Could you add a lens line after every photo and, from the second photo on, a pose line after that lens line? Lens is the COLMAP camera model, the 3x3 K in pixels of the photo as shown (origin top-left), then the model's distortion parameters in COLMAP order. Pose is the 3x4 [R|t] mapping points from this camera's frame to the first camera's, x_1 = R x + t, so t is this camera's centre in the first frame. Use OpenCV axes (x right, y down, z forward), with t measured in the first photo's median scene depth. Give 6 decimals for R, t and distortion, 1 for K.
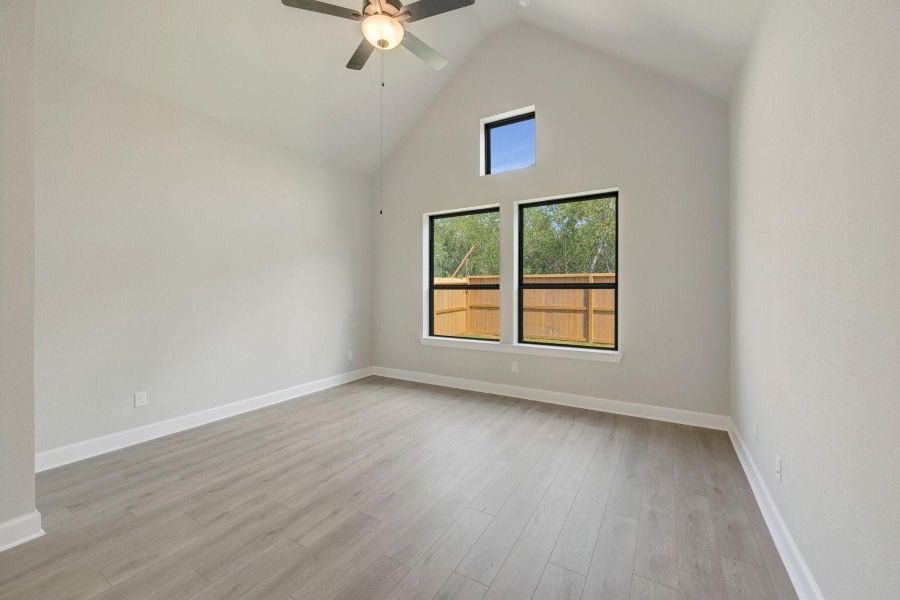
lens RADIAL K [[361.0, 0, 449.7], [0, 361.0, 294.8], [0, 0, 1]] dist [-0.000221, -0.000099]
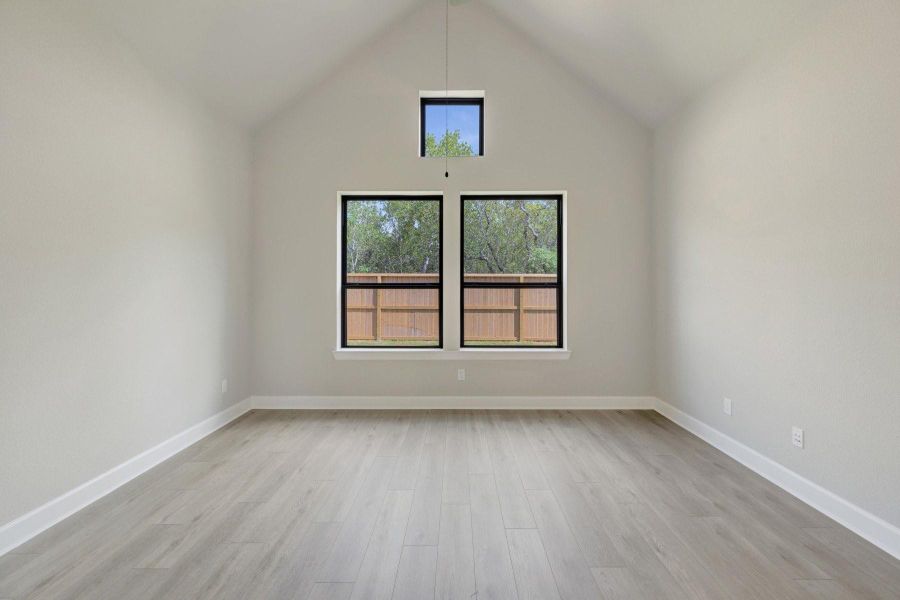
lens RADIAL K [[361.8, 0, 449.4], [0, 361.8, 291.2], [0, 0, 1]] dist [0.000016, 0.000095]
pose [[0.859947, -0.000509, 0.510384, -0.296233], [0.005078, 0.999959, -0.007559, -0.002427], [-0.510359, 0.009092, 0.859914, 0.230391]]
